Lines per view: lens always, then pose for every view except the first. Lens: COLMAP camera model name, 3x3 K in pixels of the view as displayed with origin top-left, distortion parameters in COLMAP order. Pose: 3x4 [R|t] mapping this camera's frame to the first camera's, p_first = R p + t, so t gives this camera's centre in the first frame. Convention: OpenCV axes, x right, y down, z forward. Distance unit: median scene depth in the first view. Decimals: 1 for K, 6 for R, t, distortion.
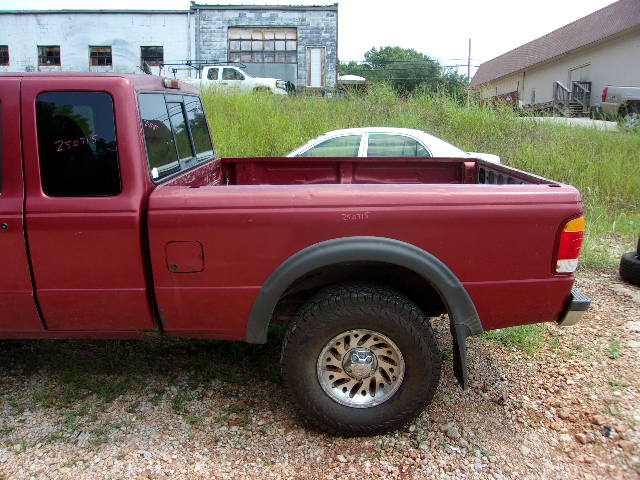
lens RADIAL K [[513.0, 0, 320.0], [0, 513.0, 240.0], [0, 0, 1]] dist [0.003027, -0.000915]
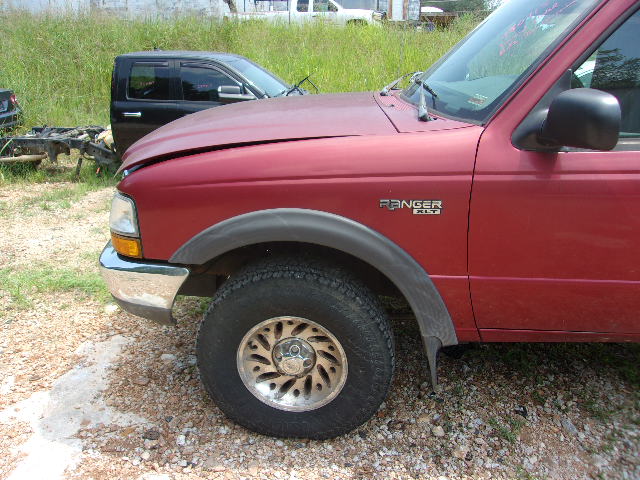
lens RADIAL K [[513.0, 0, 320.0], [0, 513.0, 240.0], [0, 0, 1]] dist [0.003027, -0.000915]
pose [[0.998790, 0.012850, -0.047469, -0.098634], [-0.007558, 0.993901, 0.110015, -0.002479], [0.048593, -0.109524, 0.992796, 0.023992]]
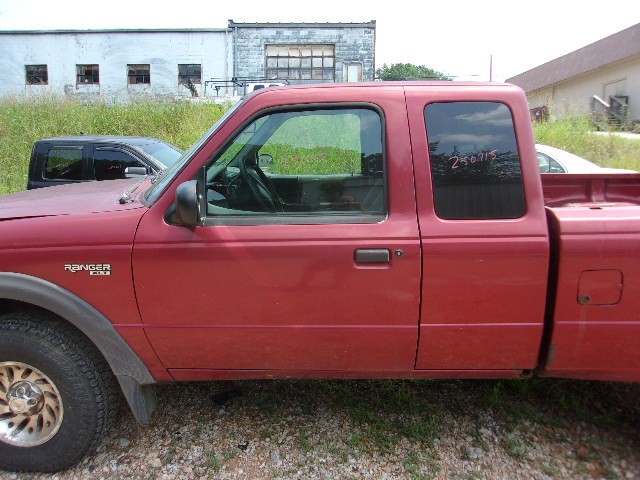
lens RADIAL K [[513.0, 0, 320.0], [0, 513.0, 240.0], [0, 0, 1]] dist [0.003027, -0.000915]
pose [[0.999869, -0.002940, -0.015914, -0.057707], [0.002457, 0.999538, -0.030285, -0.001850], [0.015995, 0.030242, 0.999415, 0.008988]]
